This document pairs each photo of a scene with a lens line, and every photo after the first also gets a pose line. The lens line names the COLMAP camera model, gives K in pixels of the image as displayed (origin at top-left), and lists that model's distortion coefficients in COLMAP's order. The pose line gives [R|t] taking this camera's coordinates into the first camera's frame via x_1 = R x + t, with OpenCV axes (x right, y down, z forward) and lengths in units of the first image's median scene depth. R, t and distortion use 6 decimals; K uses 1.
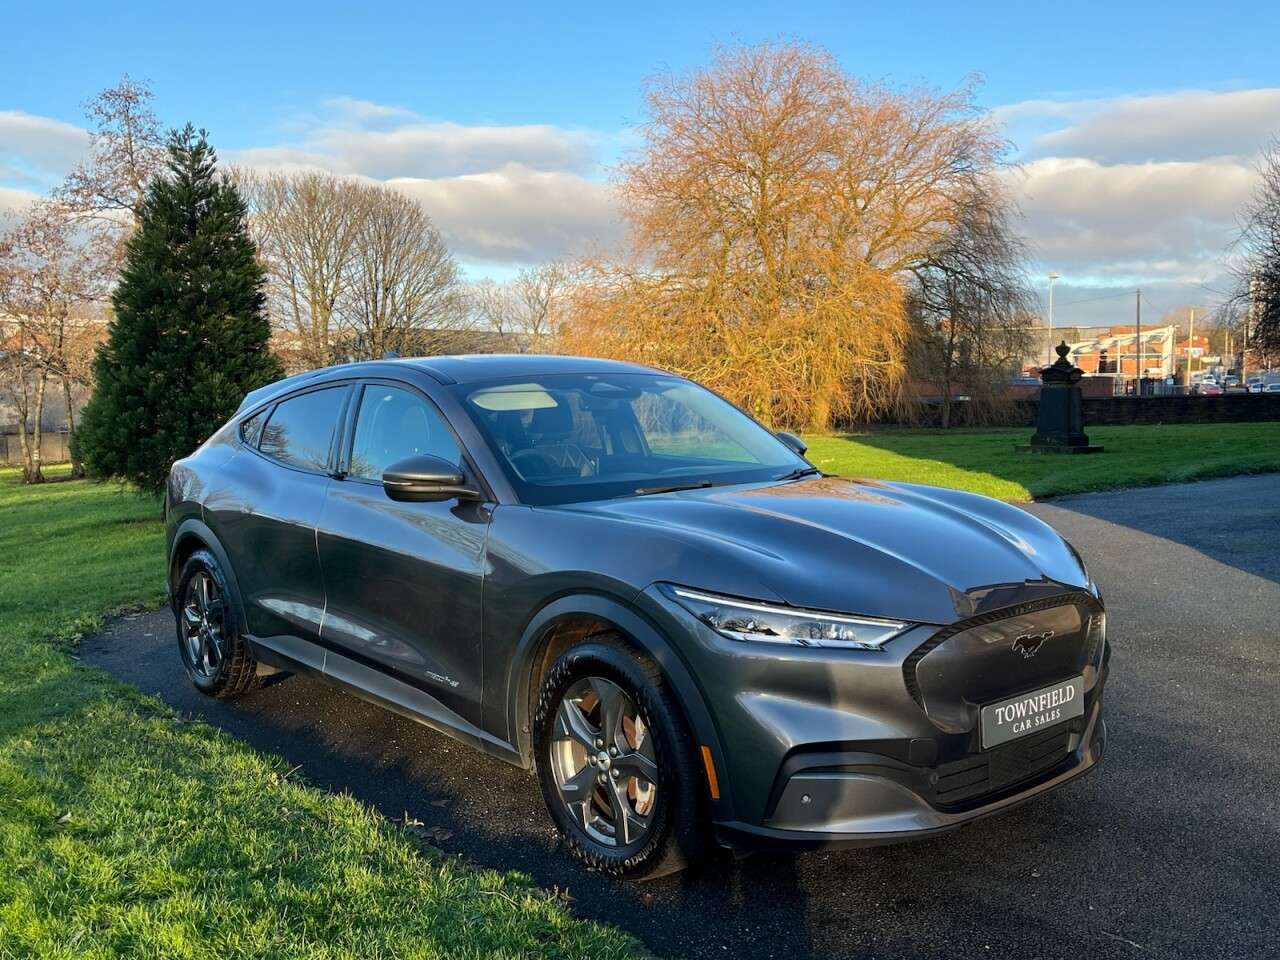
lens RADIAL K [[1257.0, 0, 640.0], [0, 1257.0, 480.0], [0, 0, 1]] dist [0.041602, -0.029679]
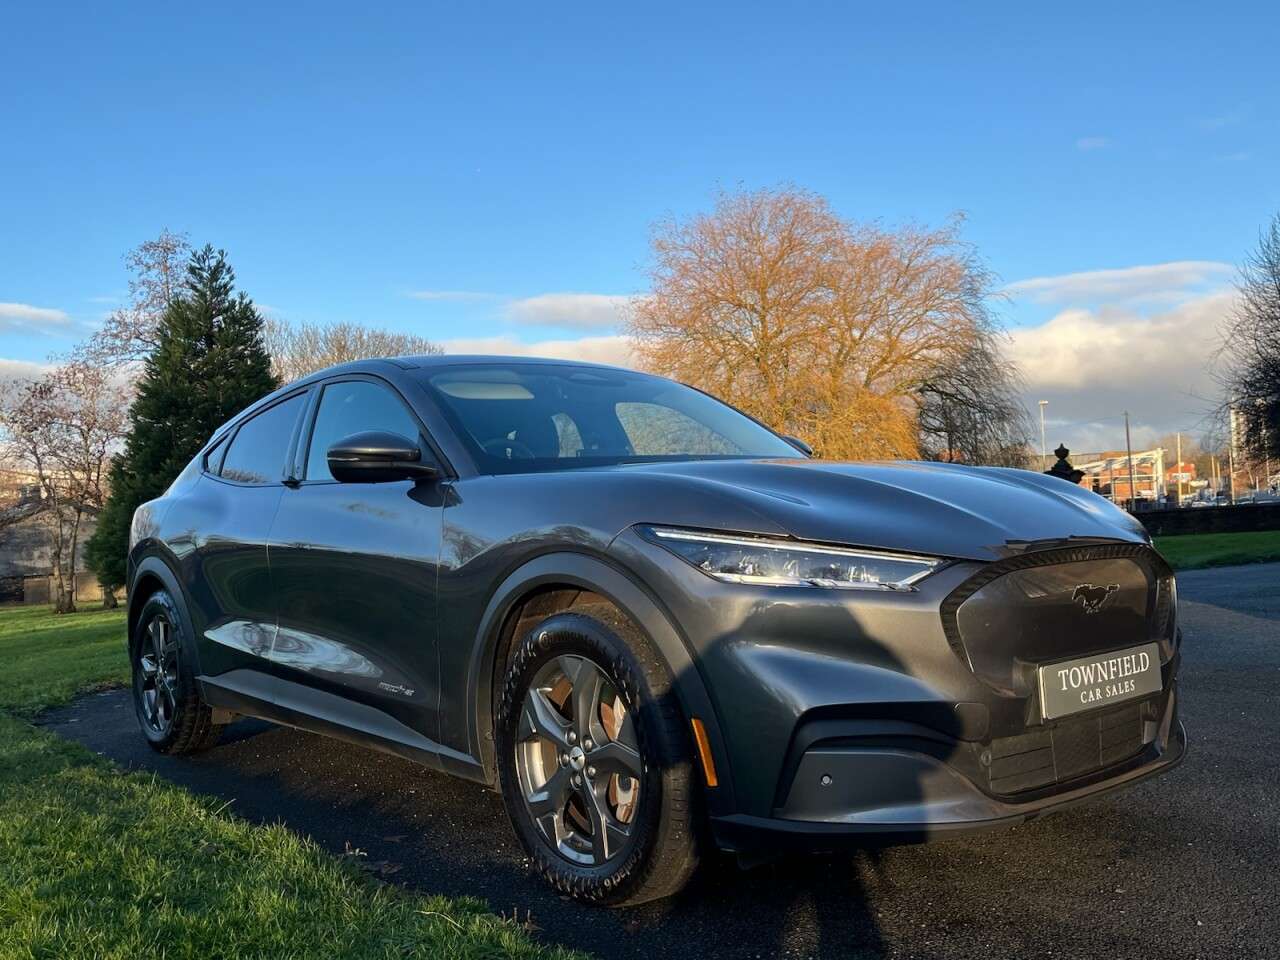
lens RADIAL K [[1169.5, 0, 637.7], [0, 1169.5, 488.1], [0, 0, 1]] dist [0.031865, -0.005254]
pose [[0.999490, -0.026984, -0.017066, 0.018043], [0.024726, 0.992349, -0.120964, 0.090705], [0.020200, 0.120480, 0.992510, 0.143224]]
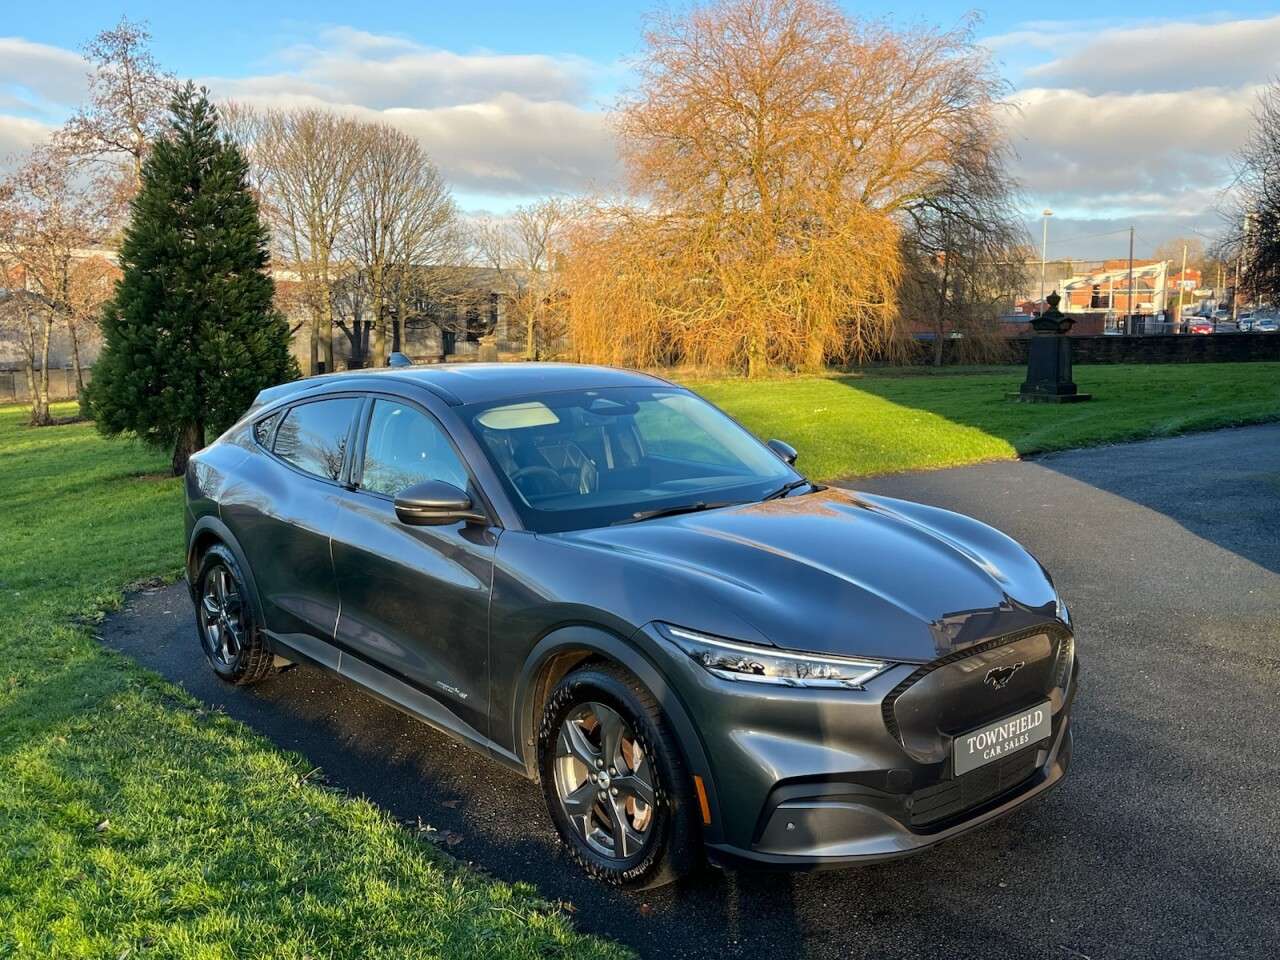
lens RADIAL K [[1243.3, 0, 635.9], [0, 1243.3, 475.1], [0, 0, 1]] dist [0.040241, -0.026908]
pose [[0.999997, 0.002605, -0.000123, -0.001185], [-0.002592, 0.998070, 0.062039, -0.065834], [0.000284, -0.062038, 0.998074, -0.029868]]
